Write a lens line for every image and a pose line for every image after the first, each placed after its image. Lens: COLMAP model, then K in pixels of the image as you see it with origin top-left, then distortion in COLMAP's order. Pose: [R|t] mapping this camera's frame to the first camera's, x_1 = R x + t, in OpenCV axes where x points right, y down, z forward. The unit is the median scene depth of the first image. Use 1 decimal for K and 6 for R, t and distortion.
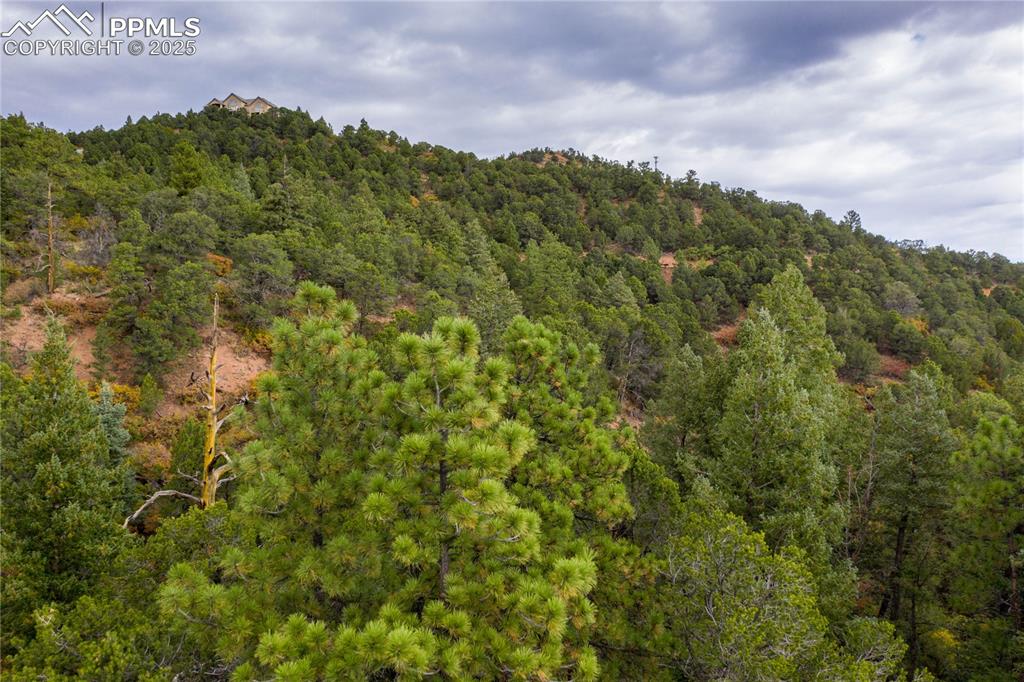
lens RADIAL K [[814.4, 0, 510.9], [0, 814.4, 338.4], [0, 0, 1]] dist [-0.005286, 0.006689]
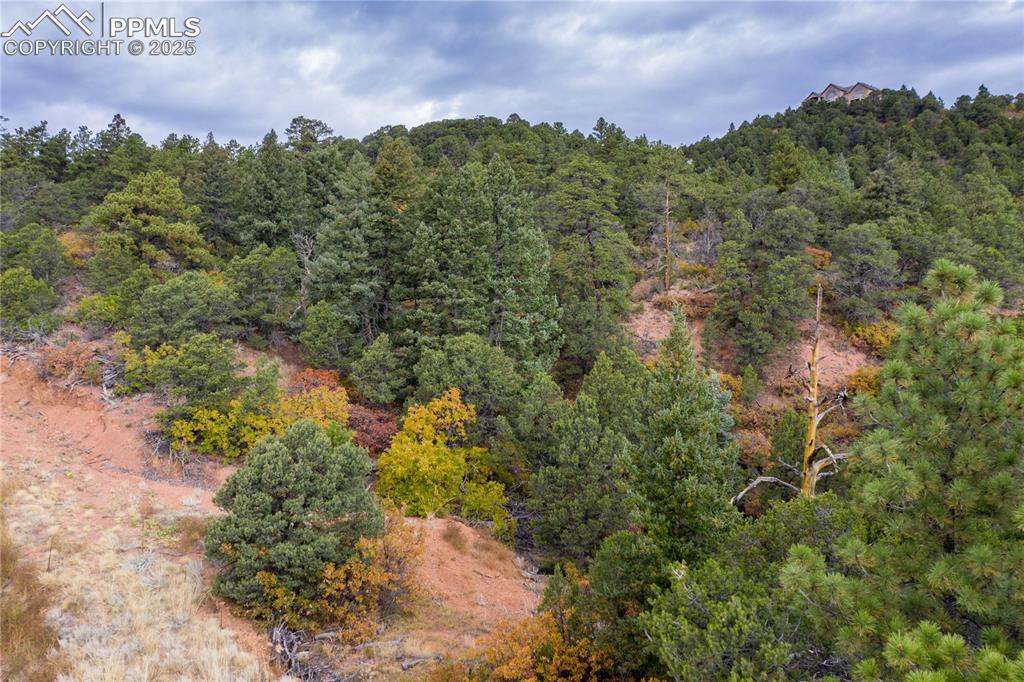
lens RADIAL K [[814.4, 0, 510.9], [0, 814.4, 338.4], [0, 0, 1]] dist [-0.005286, 0.006689]
pose [[0.765077, 0.015018, -0.643764, -0.005716], [-0.011228, 0.999887, 0.009981, 0.002442], [0.643841, -0.000408, 0.765159, -0.000492]]
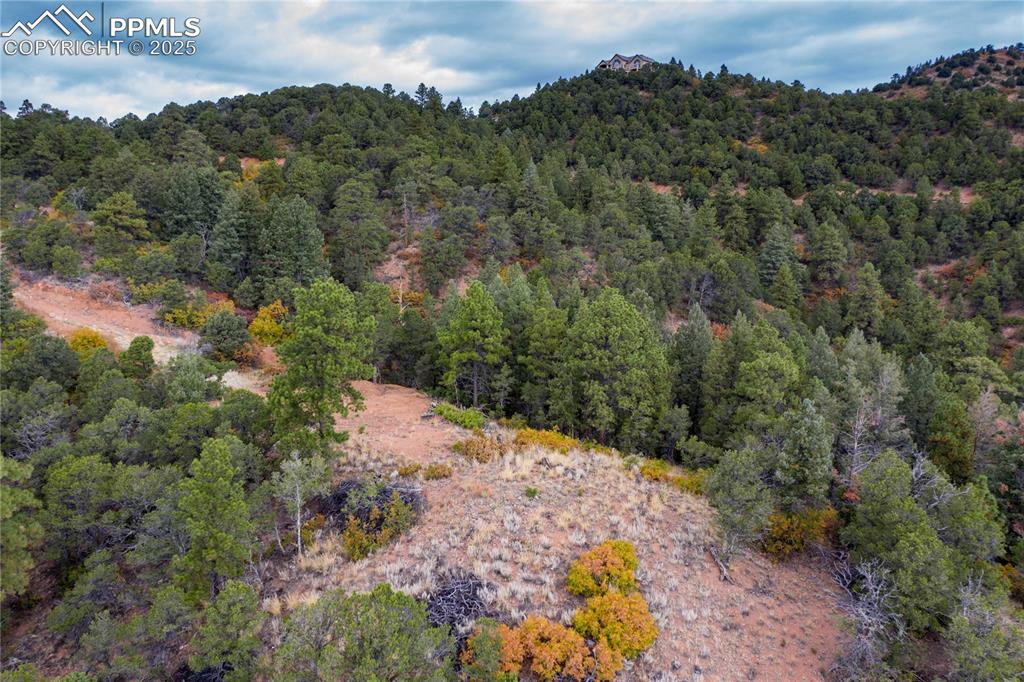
lens RADIAL K [[814.4, 0, 510.9], [0, 814.4, 338.4], [0, 0, 1]] dist [-0.005286, 0.006689]
pose [[0.861076, 0.060891, -0.504818, 0.803988], [-0.009006, 0.994474, 0.104592, -0.051092], [0.508397, -0.085515, 0.856866, -0.729225]]
